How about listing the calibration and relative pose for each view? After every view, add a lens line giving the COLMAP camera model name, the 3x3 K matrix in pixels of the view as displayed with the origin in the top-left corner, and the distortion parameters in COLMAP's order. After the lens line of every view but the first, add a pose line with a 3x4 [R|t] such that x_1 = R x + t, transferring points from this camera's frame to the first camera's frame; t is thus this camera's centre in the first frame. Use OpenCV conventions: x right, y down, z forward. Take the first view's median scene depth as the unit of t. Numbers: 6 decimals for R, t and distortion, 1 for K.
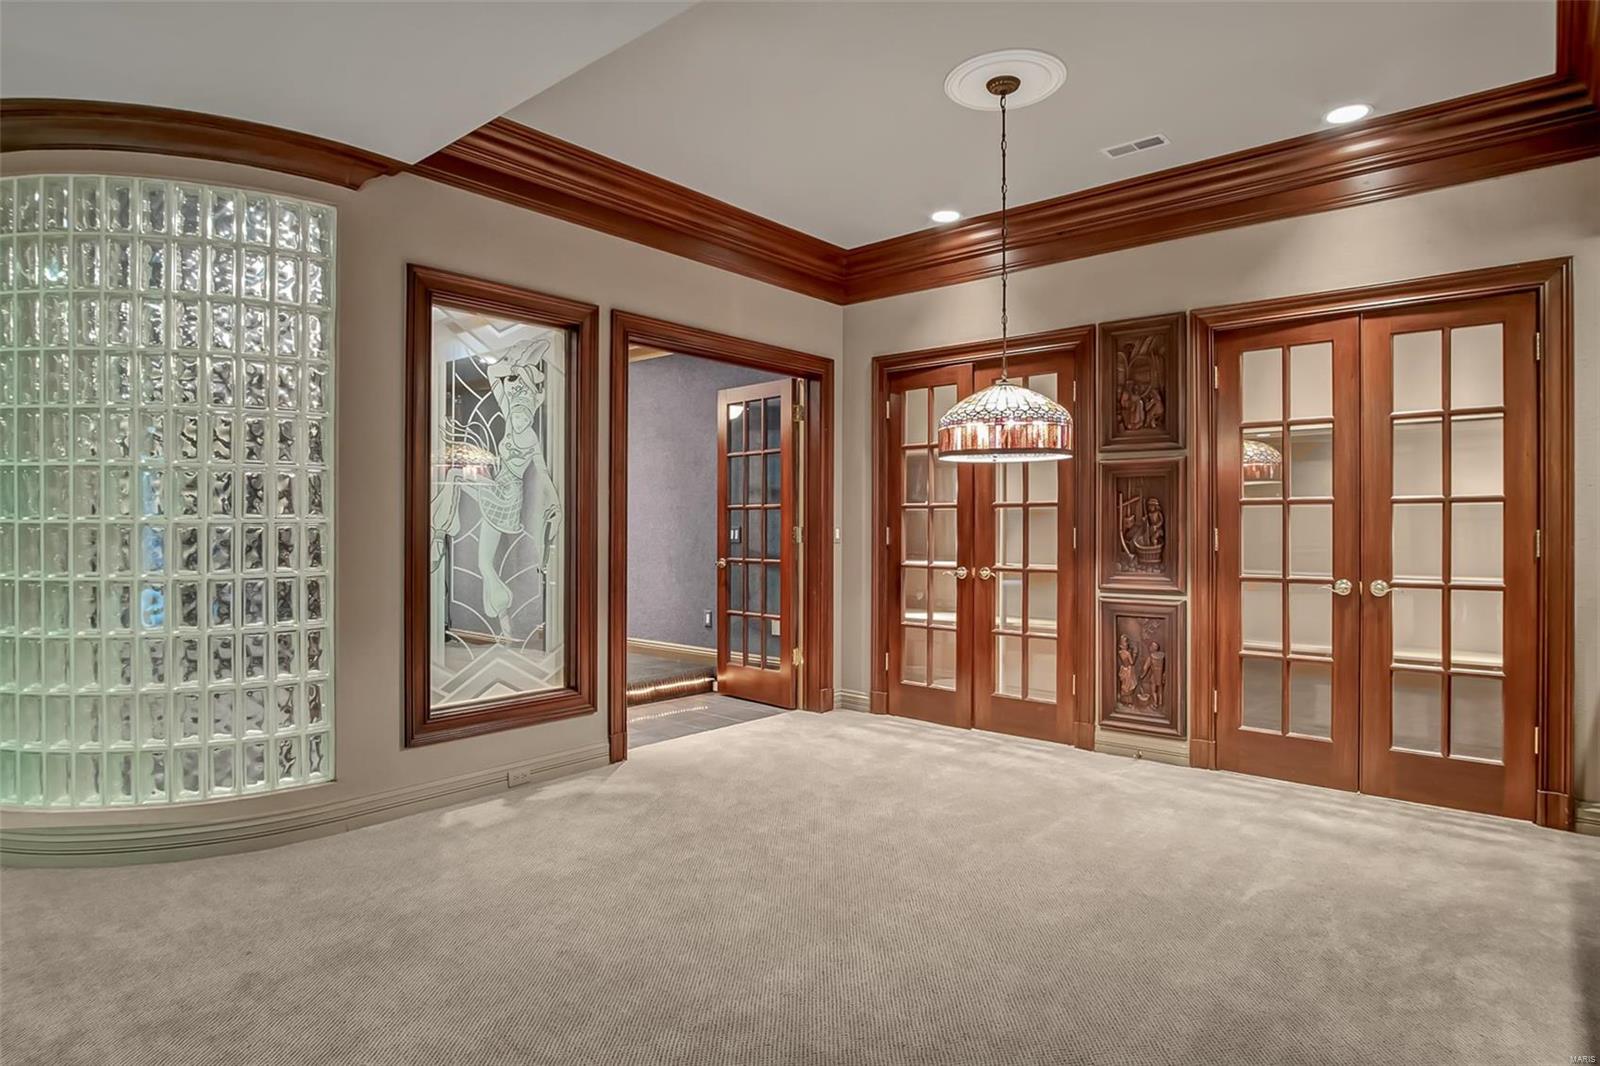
lens RADIAL K [[899.0, 0, 802.8], [0, 899.0, 528.7], [0, 0, 1]] dist [-0.024430, 0.003751]
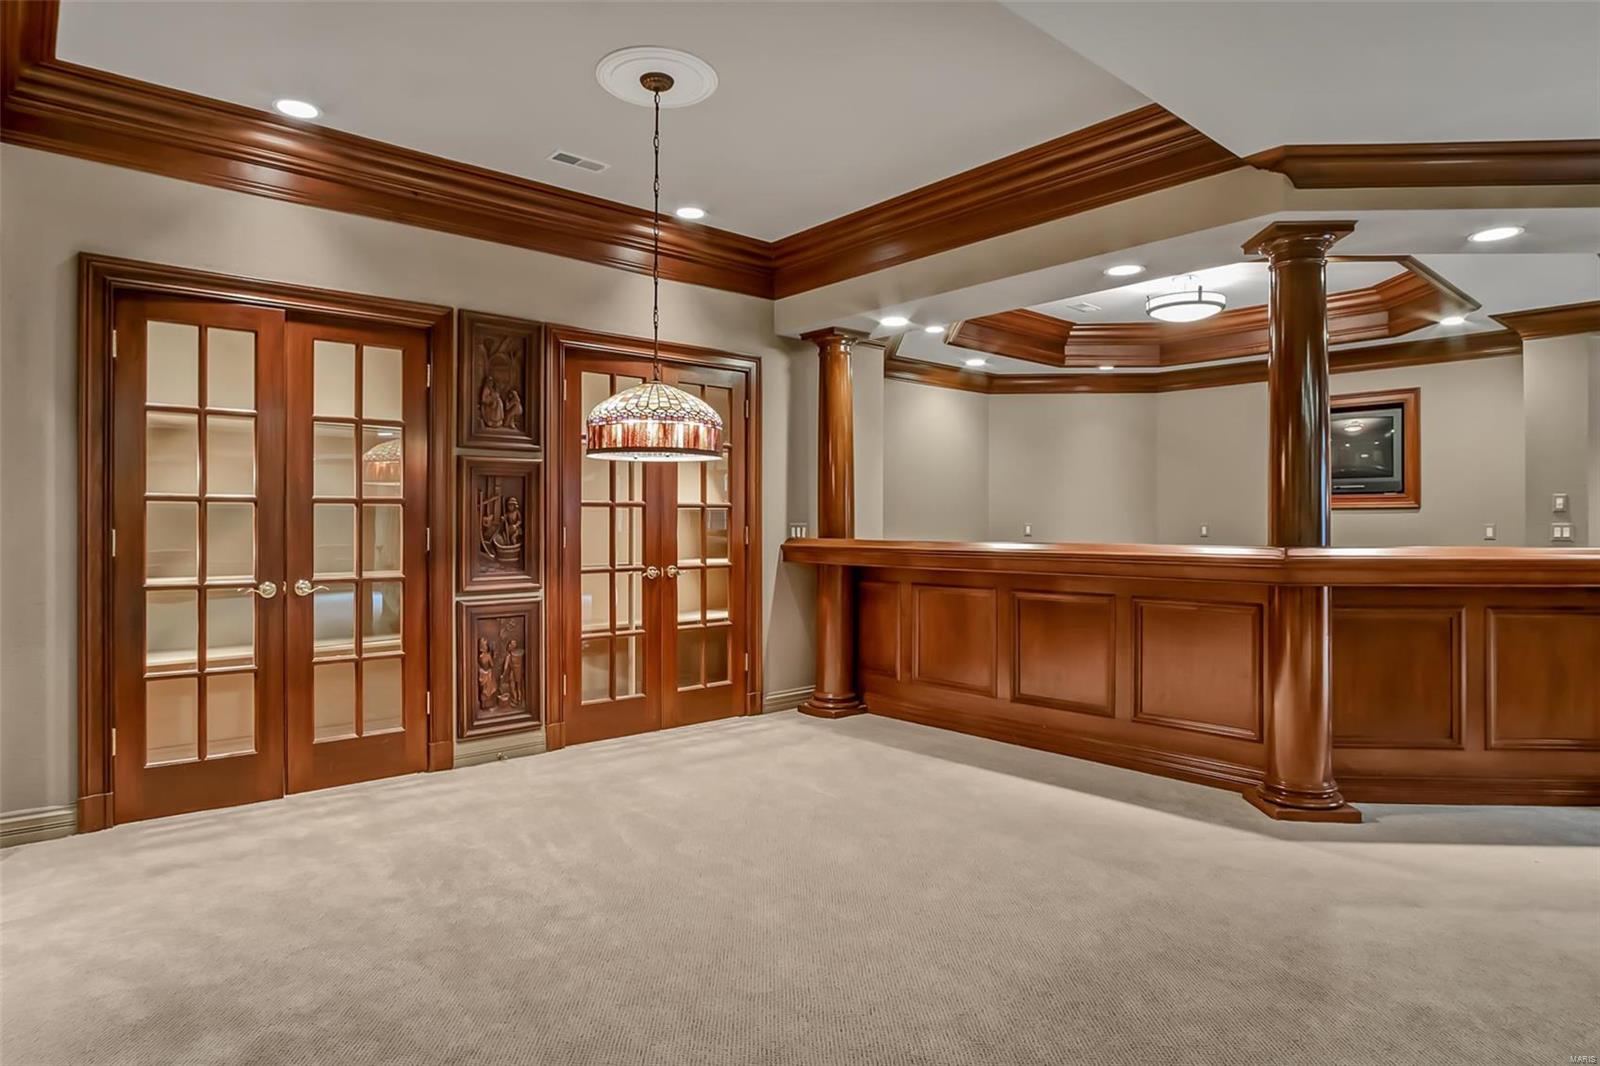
lens RADIAL K [[899.0, 0, 797.7], [0, 899.0, 521.7], [0, 0, 1]] dist [-0.024430, 0.003751]
pose [[0.143011, 0.002187, 0.989719, -0.578488], [0.009040, 0.999953, -0.003516, -0.000618], [-0.989680, 0.009450, 0.142984, 0.553532]]
